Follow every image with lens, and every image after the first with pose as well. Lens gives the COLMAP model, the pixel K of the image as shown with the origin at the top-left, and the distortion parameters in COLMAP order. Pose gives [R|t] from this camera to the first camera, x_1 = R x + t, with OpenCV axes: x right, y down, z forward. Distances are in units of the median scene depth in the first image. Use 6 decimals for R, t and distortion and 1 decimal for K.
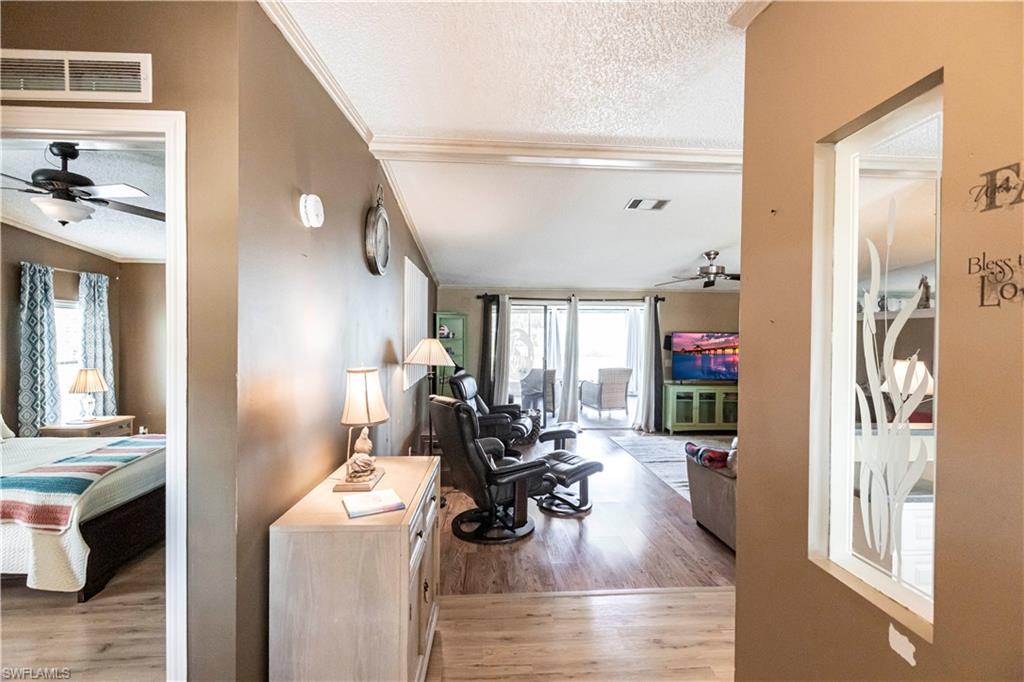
lens RADIAL K [[449.2, 0, 511.2], [0, 449.2, 341.7], [0, 0, 1]] dist [-0.001215, -0.000291]
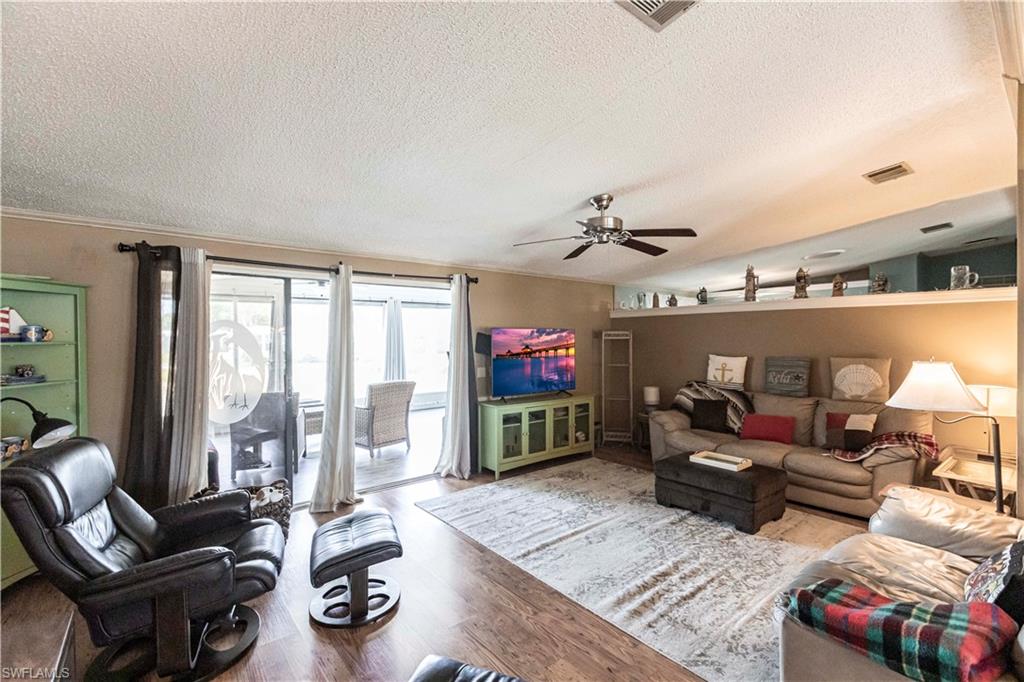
lens RADIAL K [[449.2, 0, 511.2], [0, 449.2, 341.7], [0, 0, 1]] dist [-0.001215, -0.000291]
pose [[0.814497, -0.015391, 0.579964, -0.018903], [0.018444, 0.999830, 0.000630, 0.000174], [-0.579875, 0.010184, 0.814642, 0.427845]]
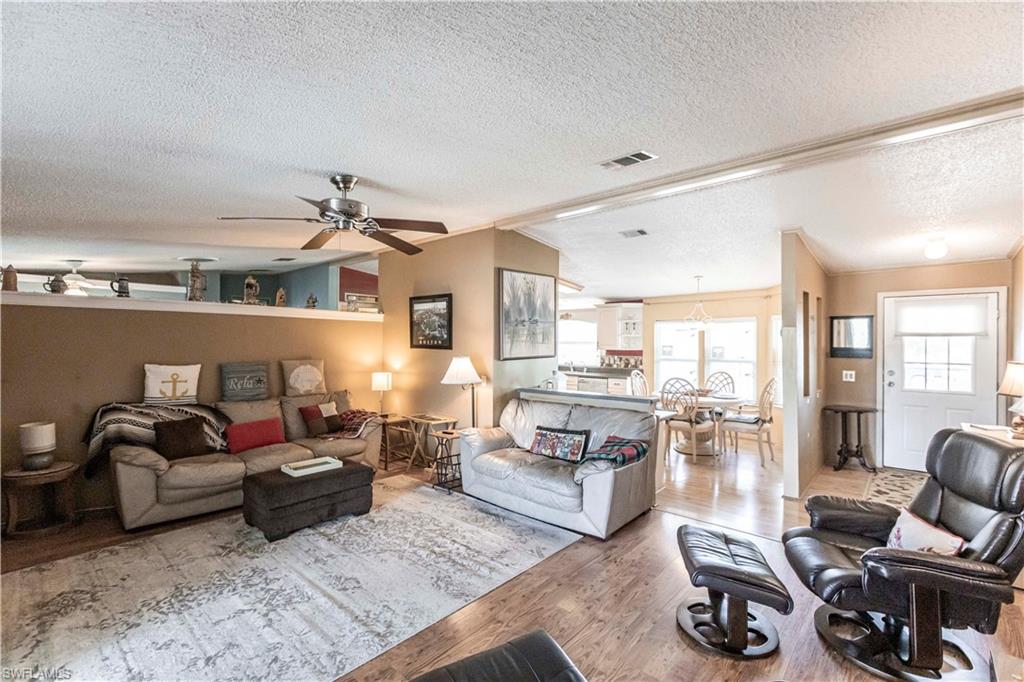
lens RADIAL K [[454.2, 0, 509.2], [0, 454.2, 341.8], [0, 0, 1]] dist [-0.000592, -0.000095]
pose [[-0.701132, -0.008514, 0.712980, -0.057054], [0.001438, 0.999910, 0.013354, -0.008321], [-0.713030, 0.010388, -0.701057, 0.940108]]
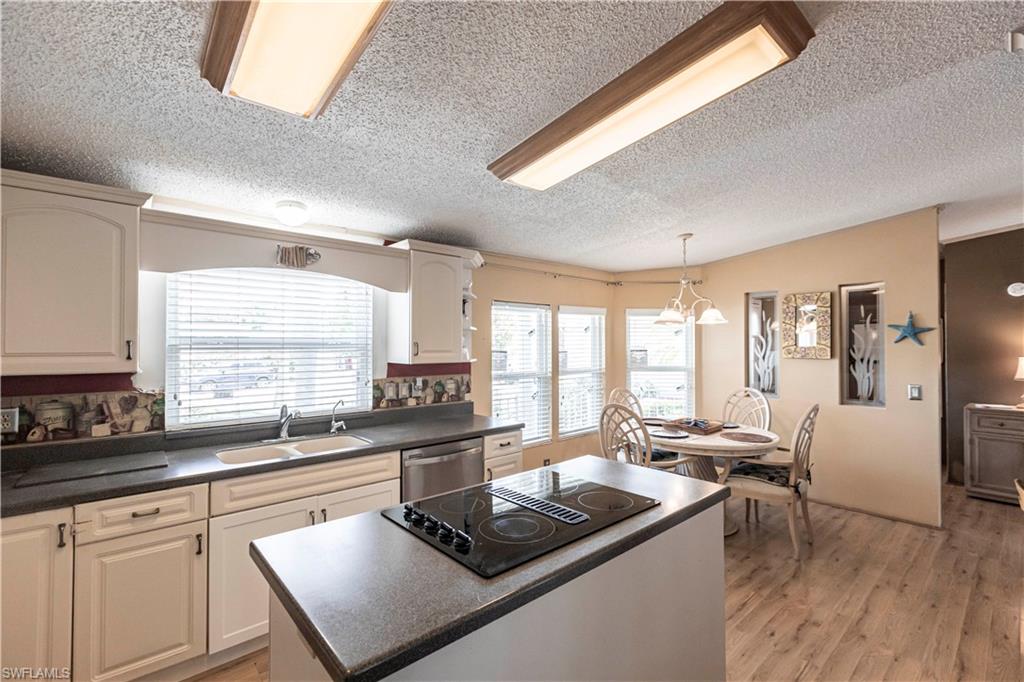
lens RADIAL K [[449.2, 0, 511.2], [0, 449.2, 341.7], [0, 0, 1]] dist [-0.001215, -0.000291]
pose [[-0.794498, -0.010538, -0.607176, 0.830326], [-0.011425, 0.999932, -0.002405, 0.007551], [0.607160, 0.005026, -0.794564, 0.330536]]
